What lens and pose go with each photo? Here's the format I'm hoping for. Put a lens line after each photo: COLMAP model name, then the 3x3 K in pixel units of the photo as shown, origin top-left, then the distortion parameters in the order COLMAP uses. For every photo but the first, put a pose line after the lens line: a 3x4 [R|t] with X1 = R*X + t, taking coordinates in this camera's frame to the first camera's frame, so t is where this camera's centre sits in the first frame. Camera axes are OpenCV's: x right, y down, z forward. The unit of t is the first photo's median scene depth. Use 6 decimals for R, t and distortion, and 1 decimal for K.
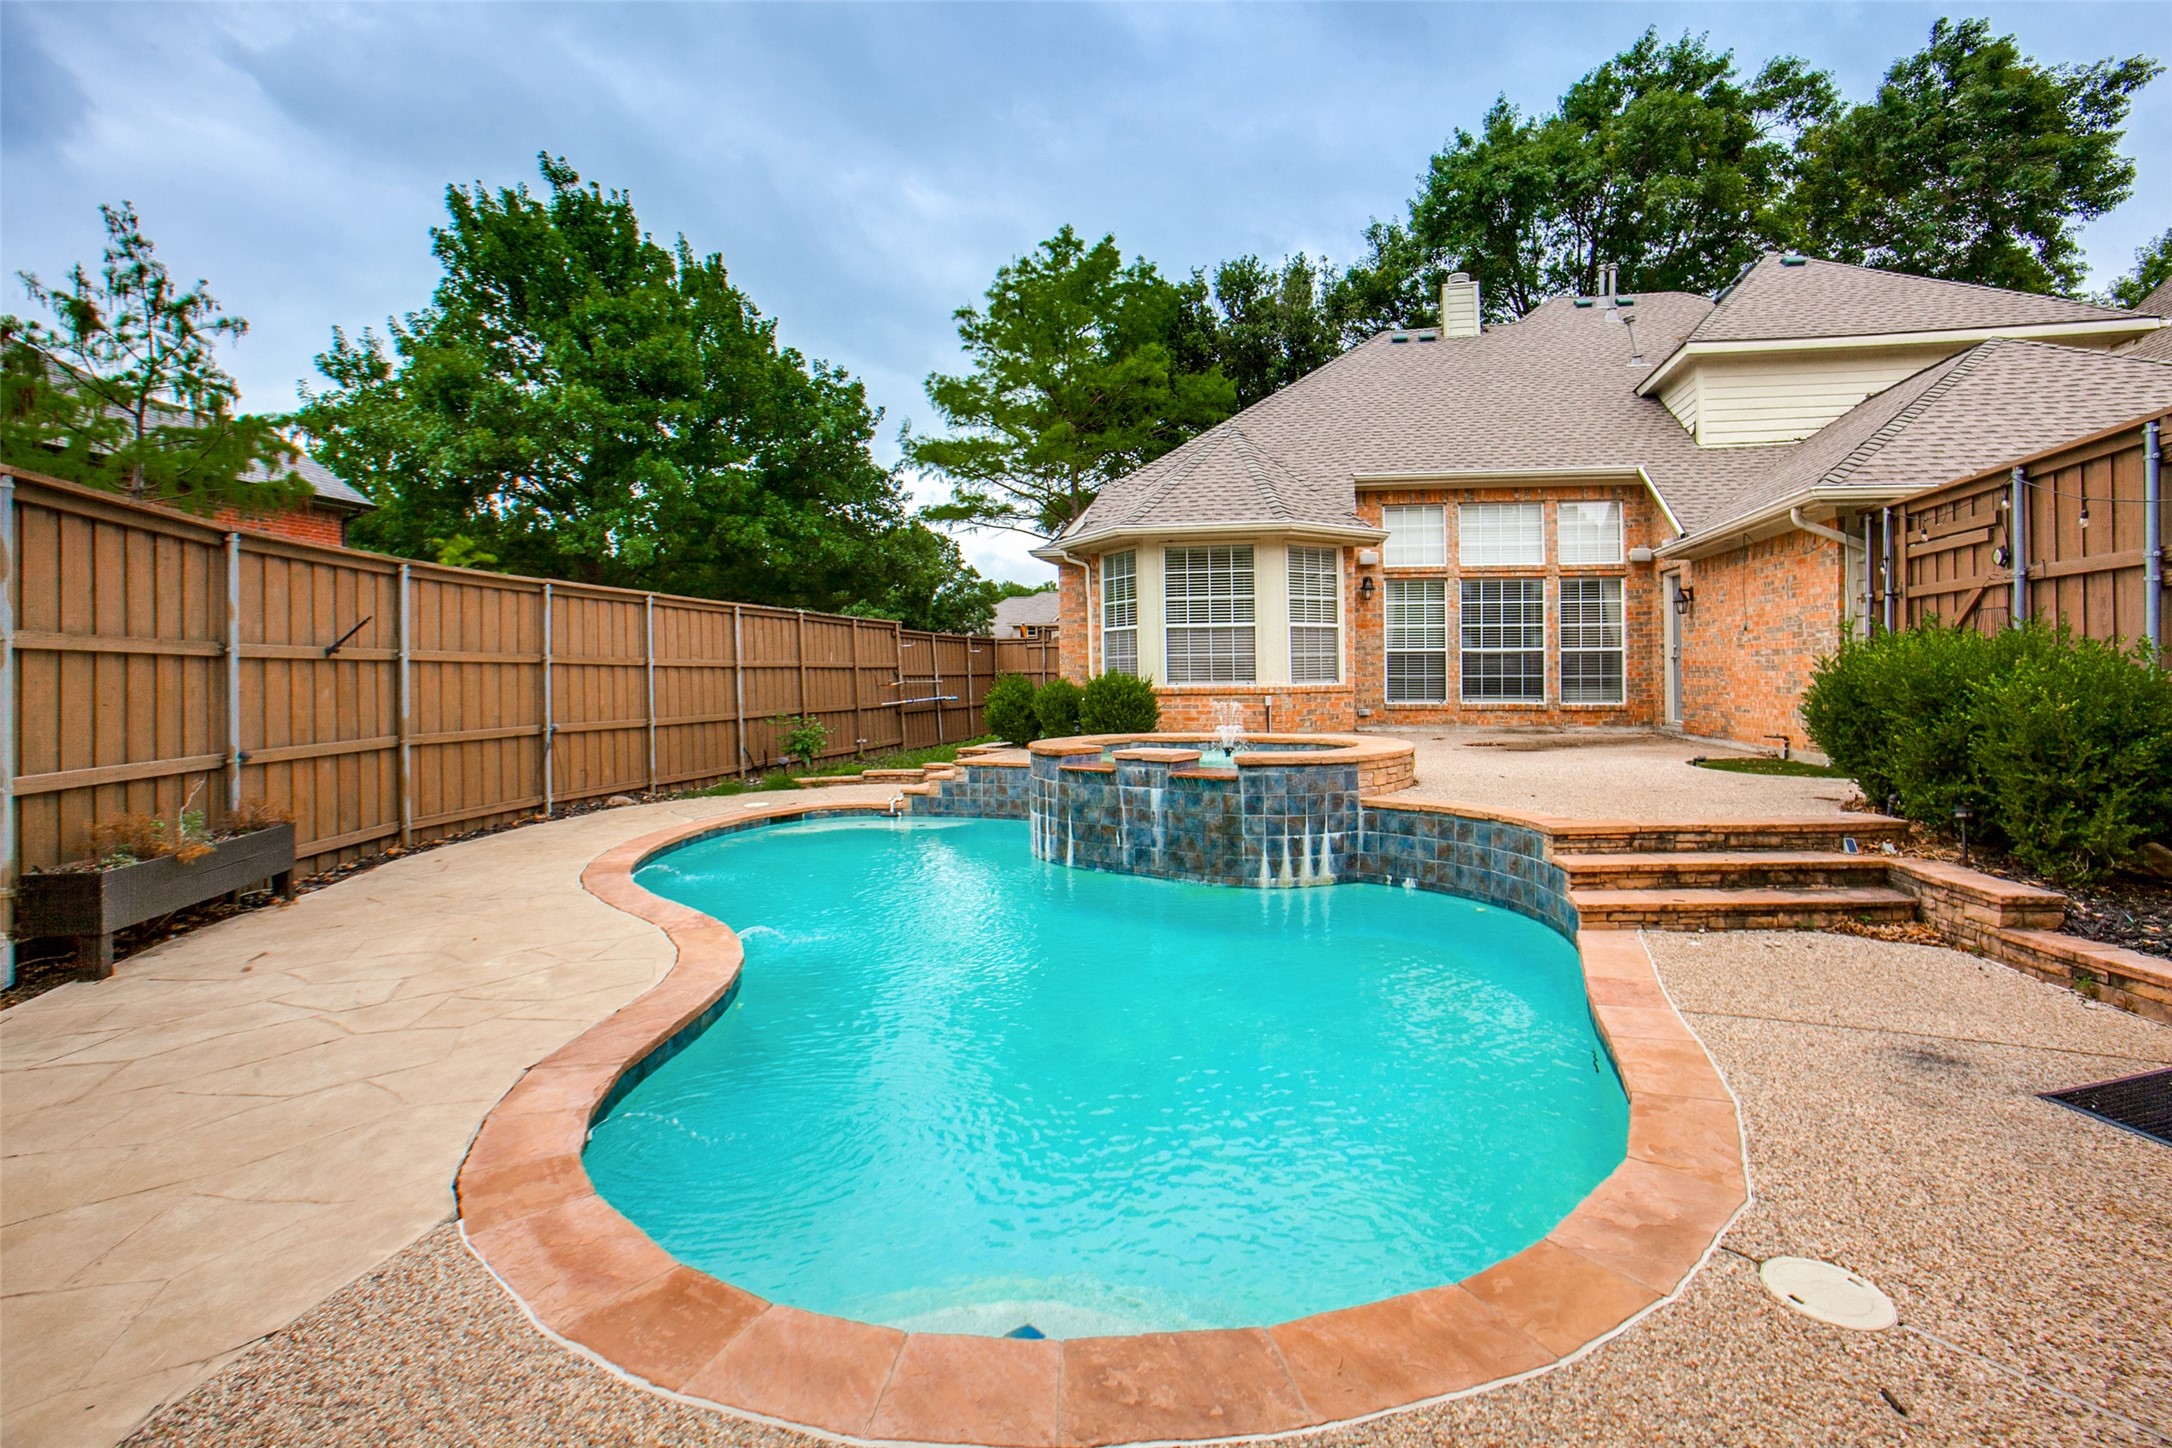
lens RADIAL K [[1057.0, 0, 1089.4], [0, 1057.0, 675.7], [0, 0, 1]] dist [-0.048009, 0.028673]
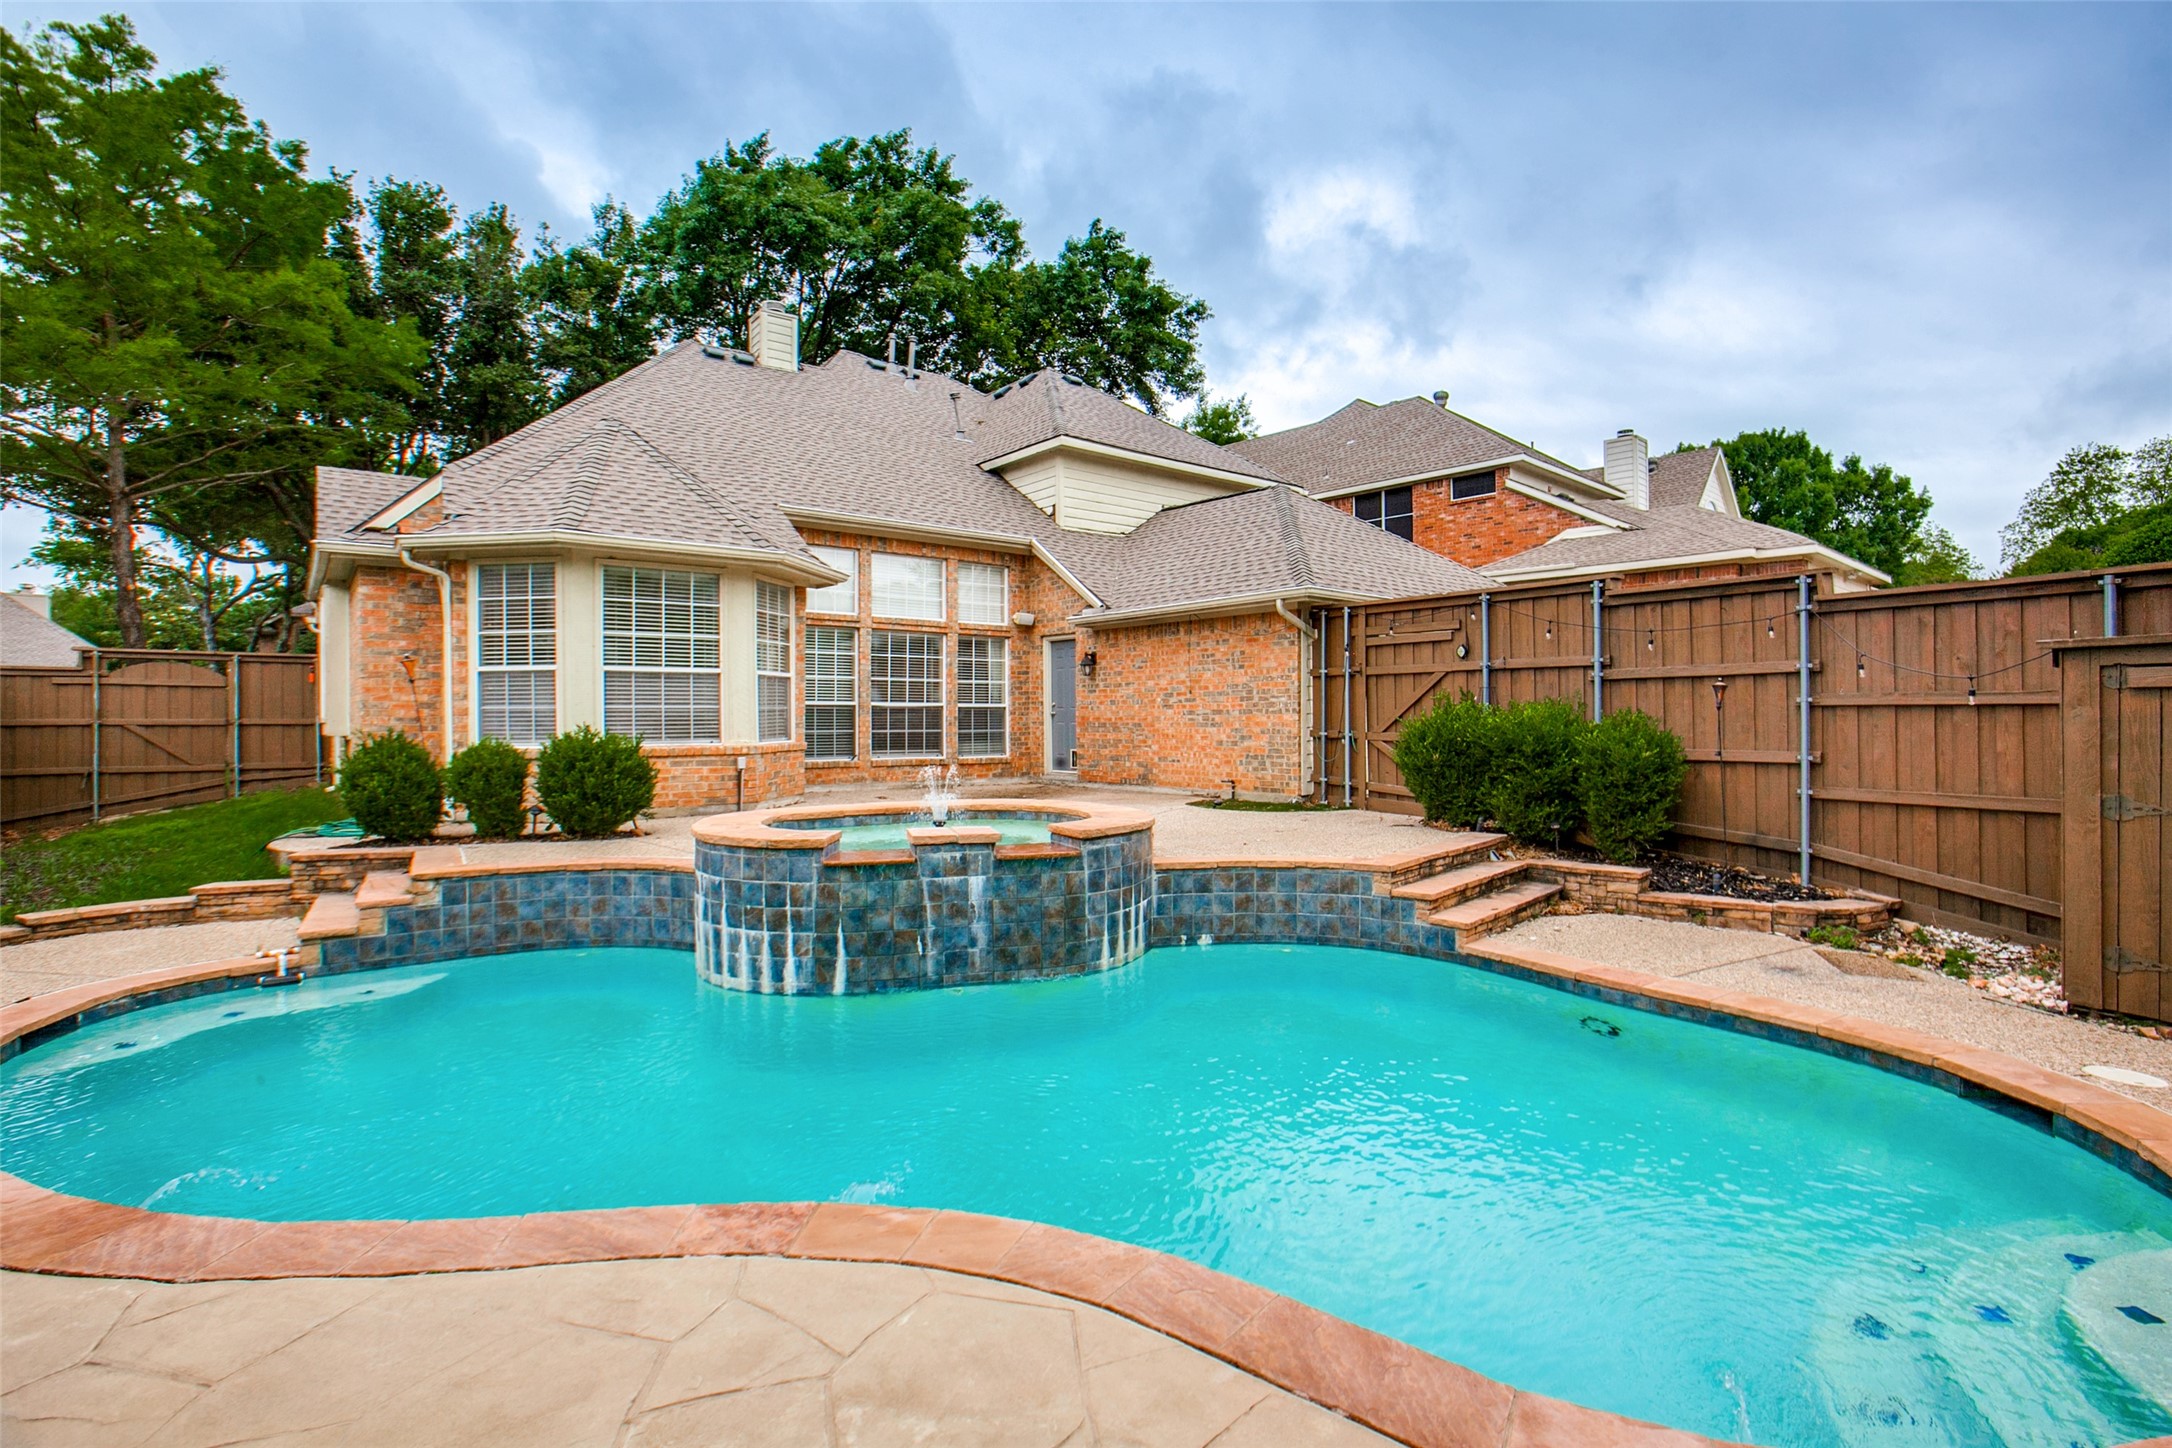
lens RADIAL K [[1082.7, 0, 1166.6], [0, 1082.7, 721.7], [0, 0, 1]] dist [-0.067956, 0.031801]
pose [[0.587962, 0.000329, 0.808888, -0.366030], [0.001472, 0.999998, -0.001477, -0.008310], [-0.808887, 0.002059, 0.587960, 0.265740]]
